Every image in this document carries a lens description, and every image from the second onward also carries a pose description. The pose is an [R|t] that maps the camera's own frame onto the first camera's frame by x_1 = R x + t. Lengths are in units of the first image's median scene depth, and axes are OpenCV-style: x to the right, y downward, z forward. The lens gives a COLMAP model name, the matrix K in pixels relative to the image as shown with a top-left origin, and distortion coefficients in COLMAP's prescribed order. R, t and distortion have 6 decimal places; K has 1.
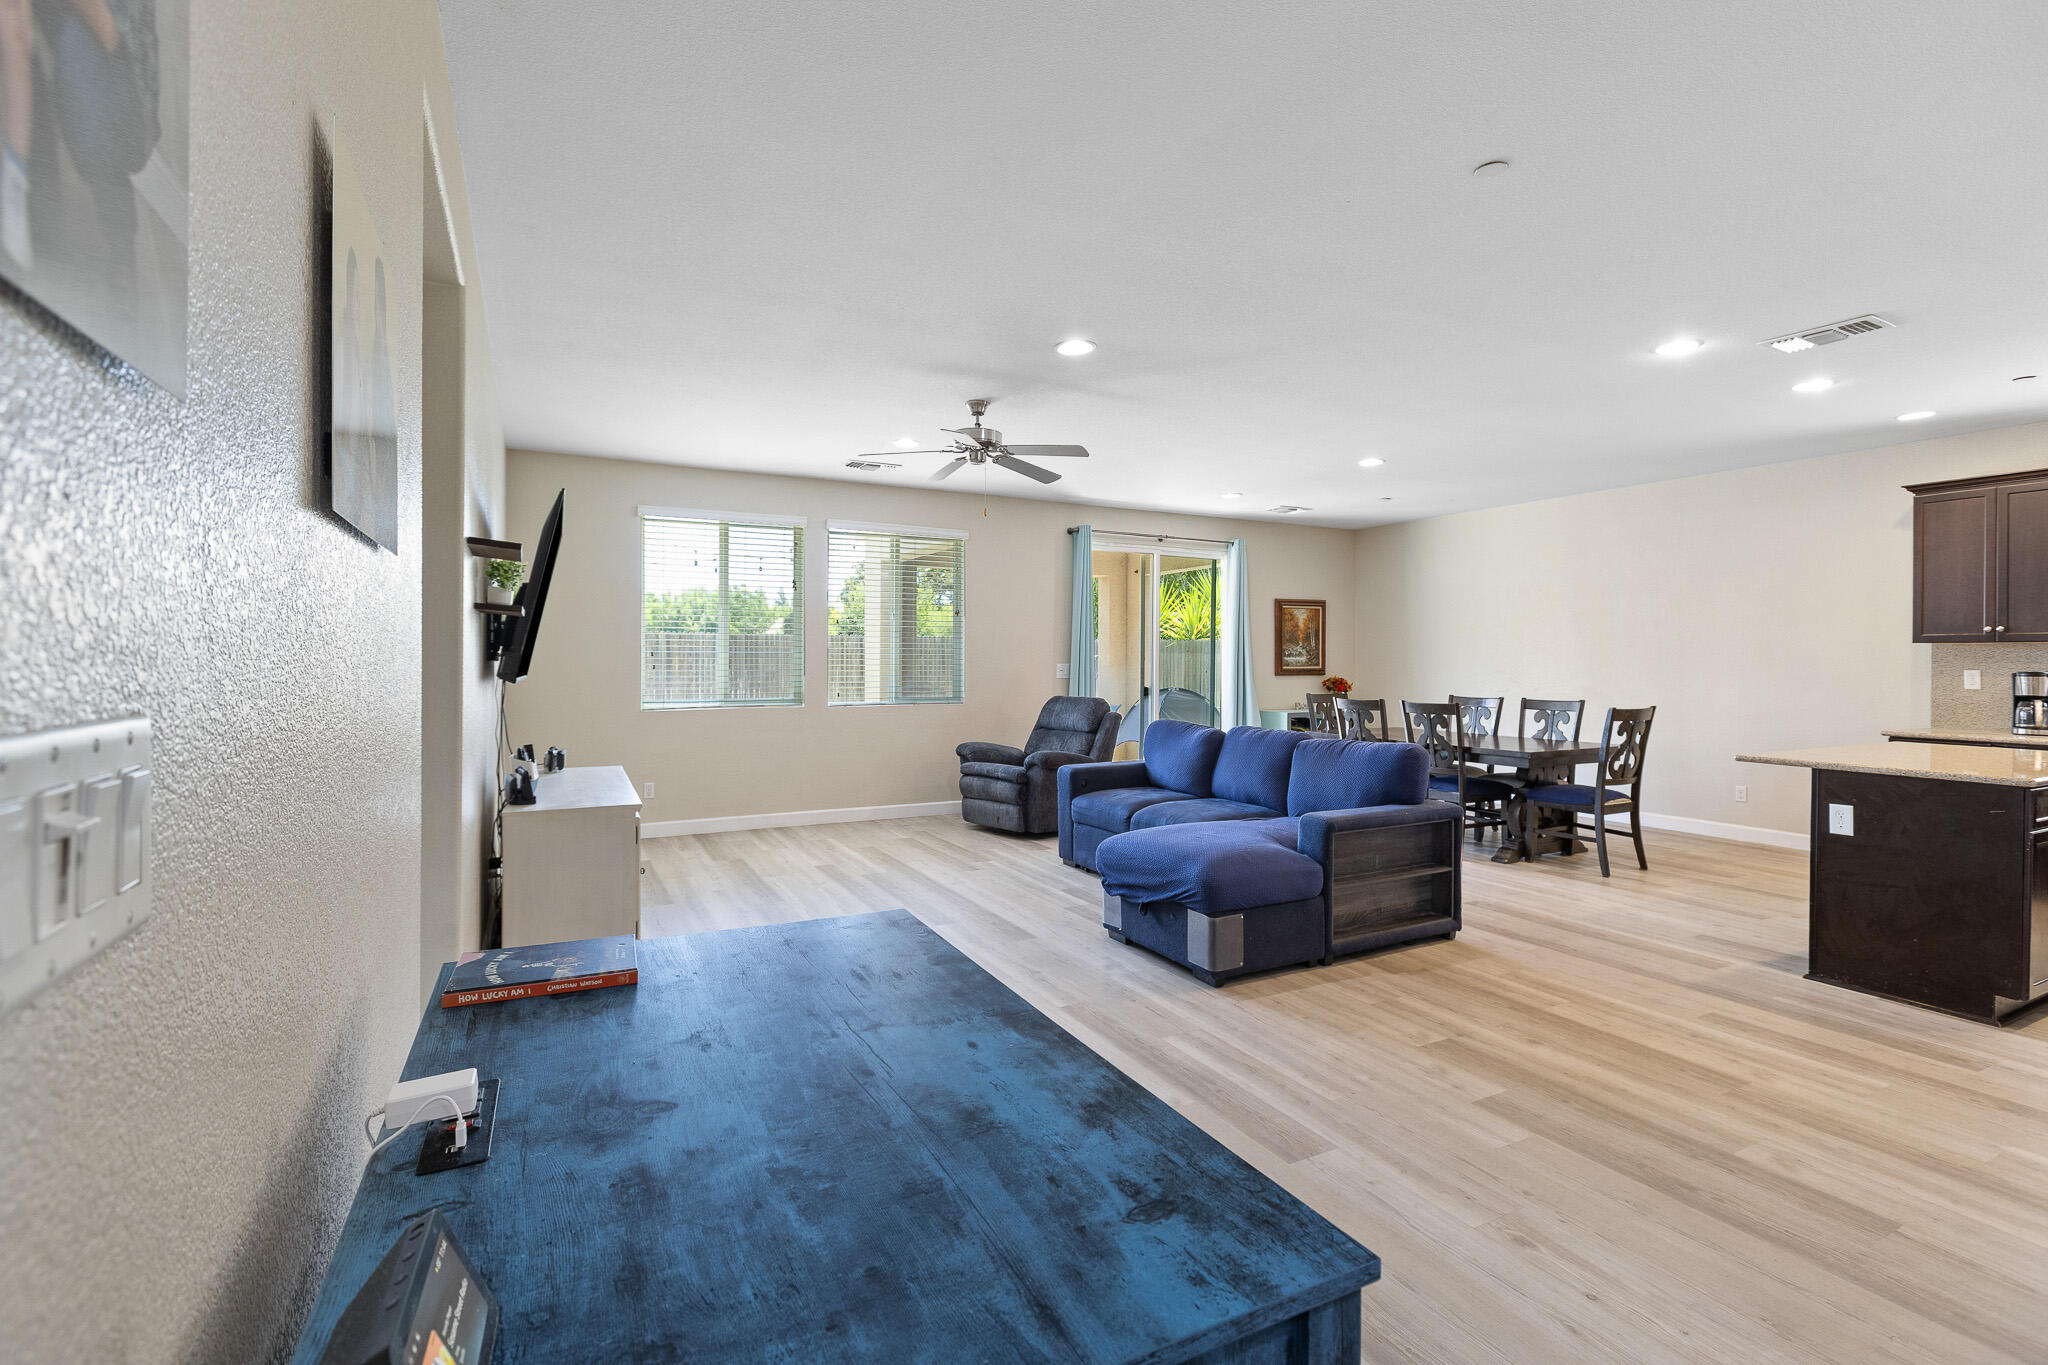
lens RADIAL K [[924.6, 0, 1036.0], [0, 924.6, 665.6], [0, 0, 1]] dist [0.000921, 0.000136]
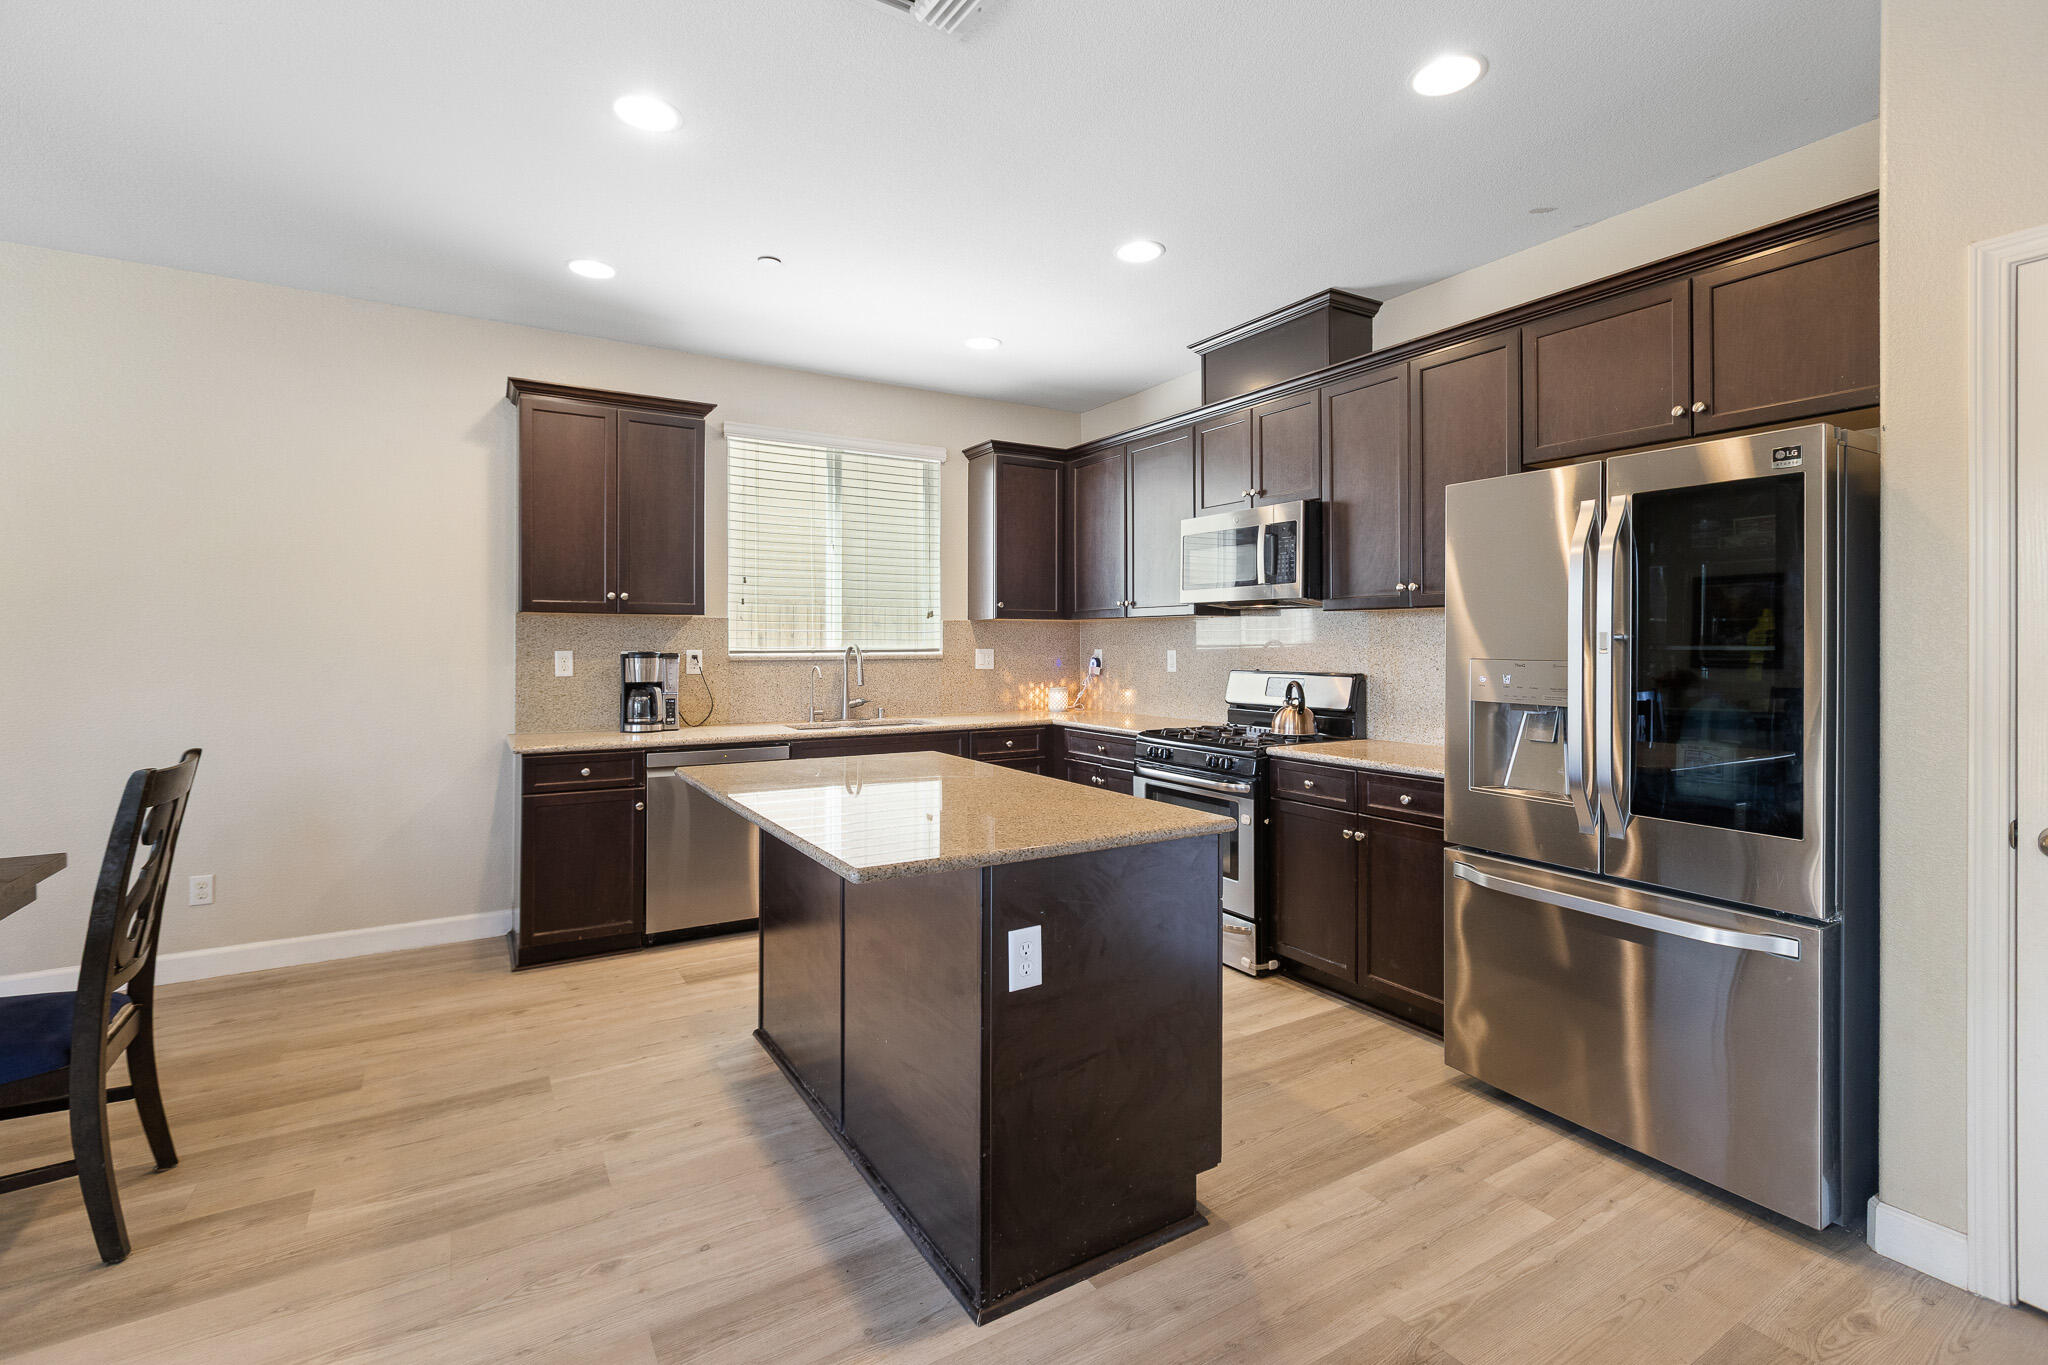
lens RADIAL K [[924.6, 0, 1029.7], [0, 924.6, 638.8], [0, 0, 1]] dist [0.000921, 0.000136]
pose [[-0.060757, 0.001464, 0.998151, 0.244814], [0.004280, 0.999990, -0.001206, -0.002311], [-0.998143, 0.004198, -0.060763, 0.668085]]
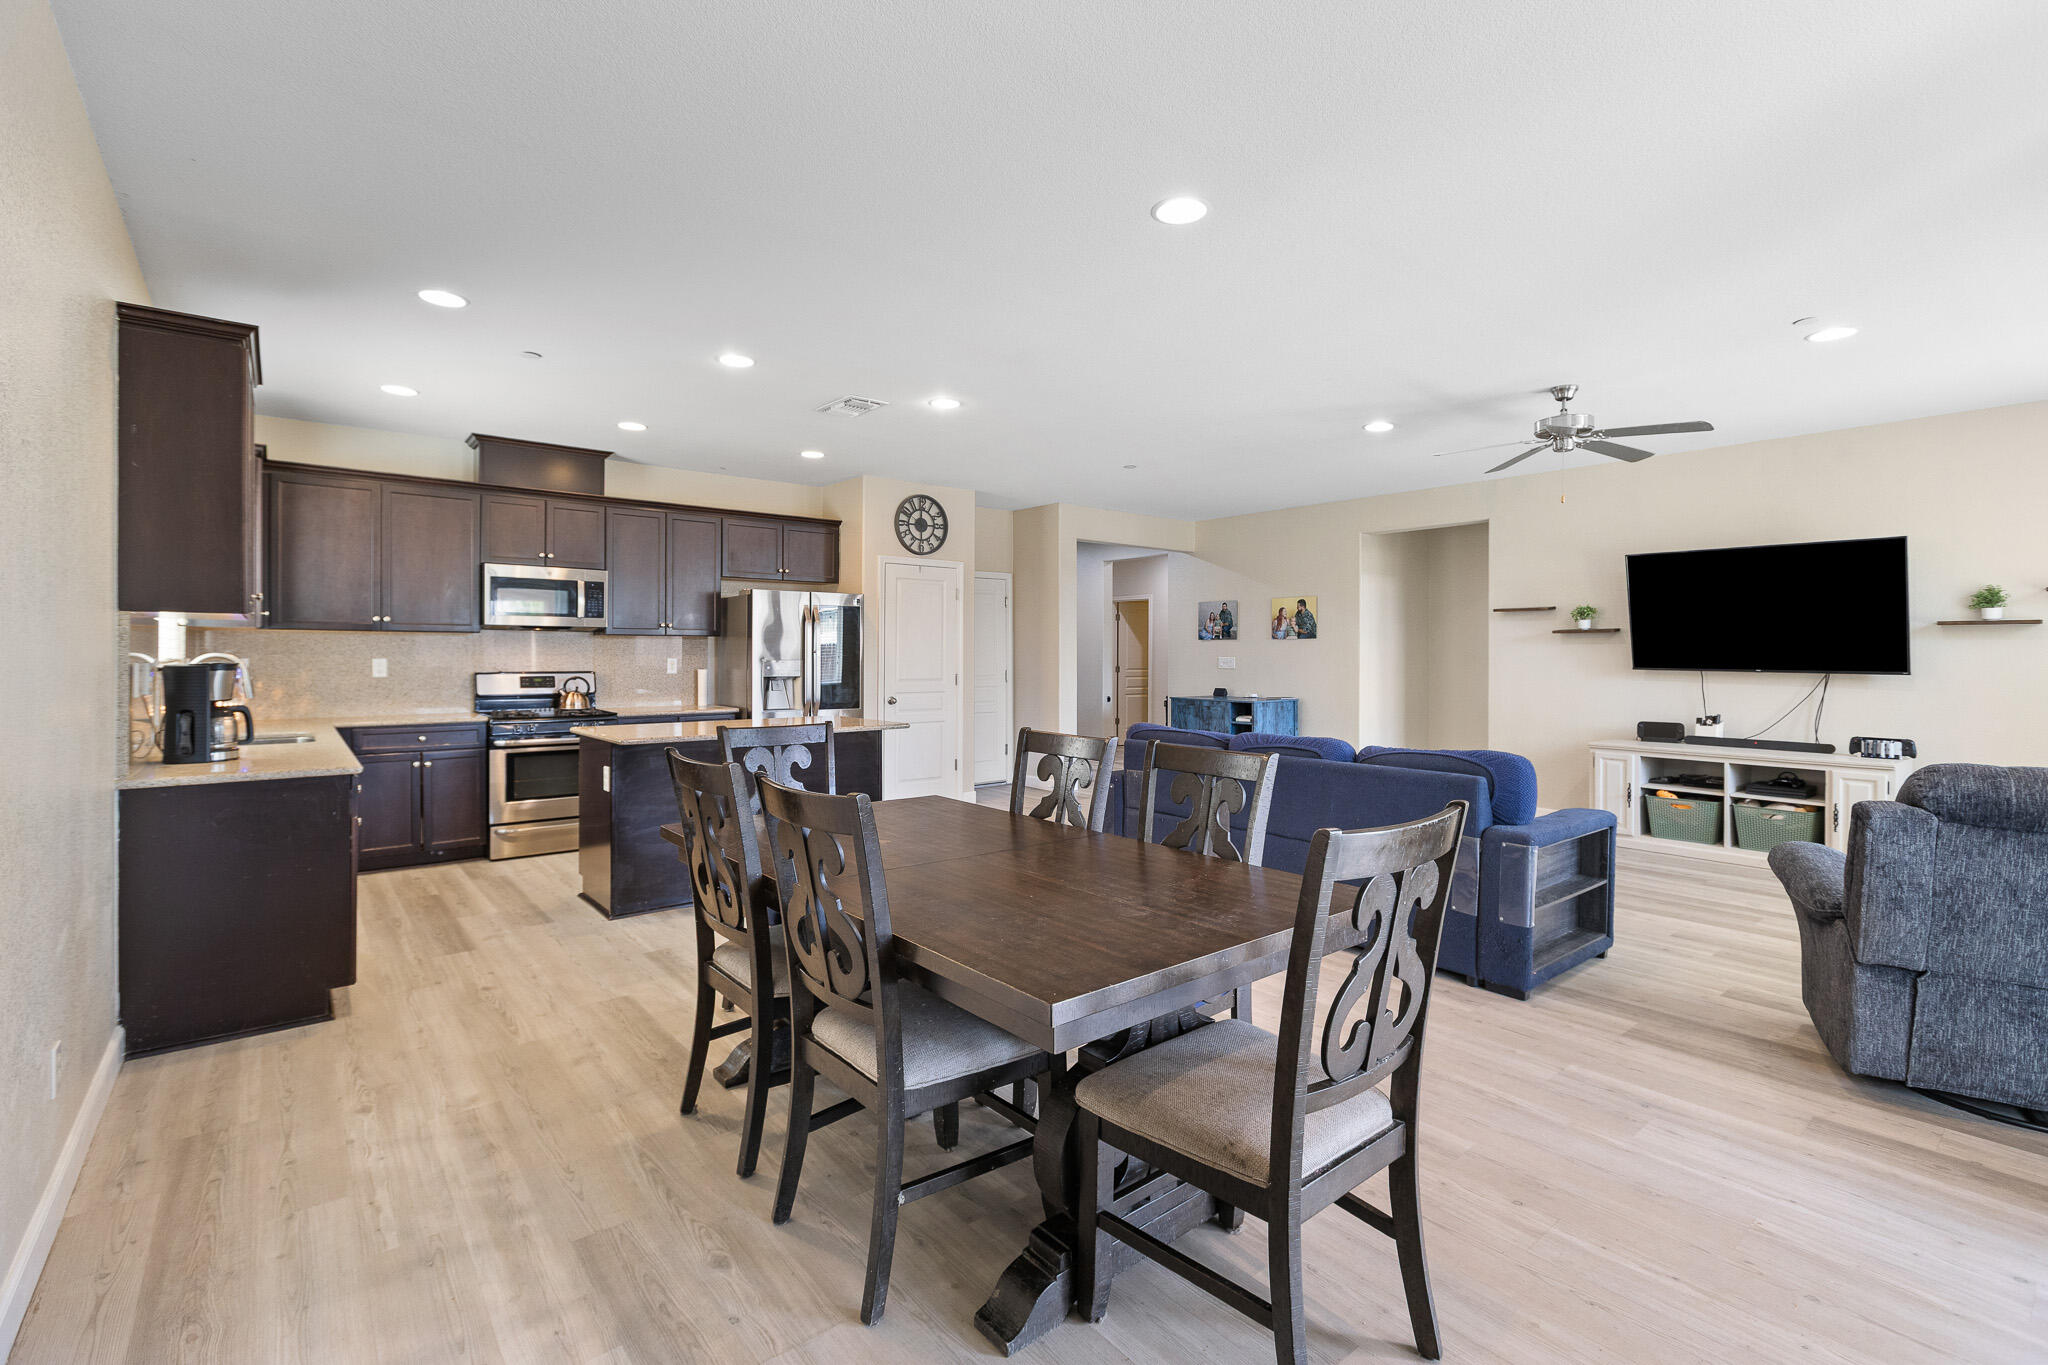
lens RADIAL K [[924.6, 0, 1026.3], [0, 924.6, 660.7], [0, 0, 1]] dist [0.000921, 0.000136]
pose [[-0.980573, -0.005076, -0.196088, 0.599655], [-0.007245, 0.999920, 0.010345, -0.005512], [0.196020, 0.011565, -0.980532, 1.634403]]
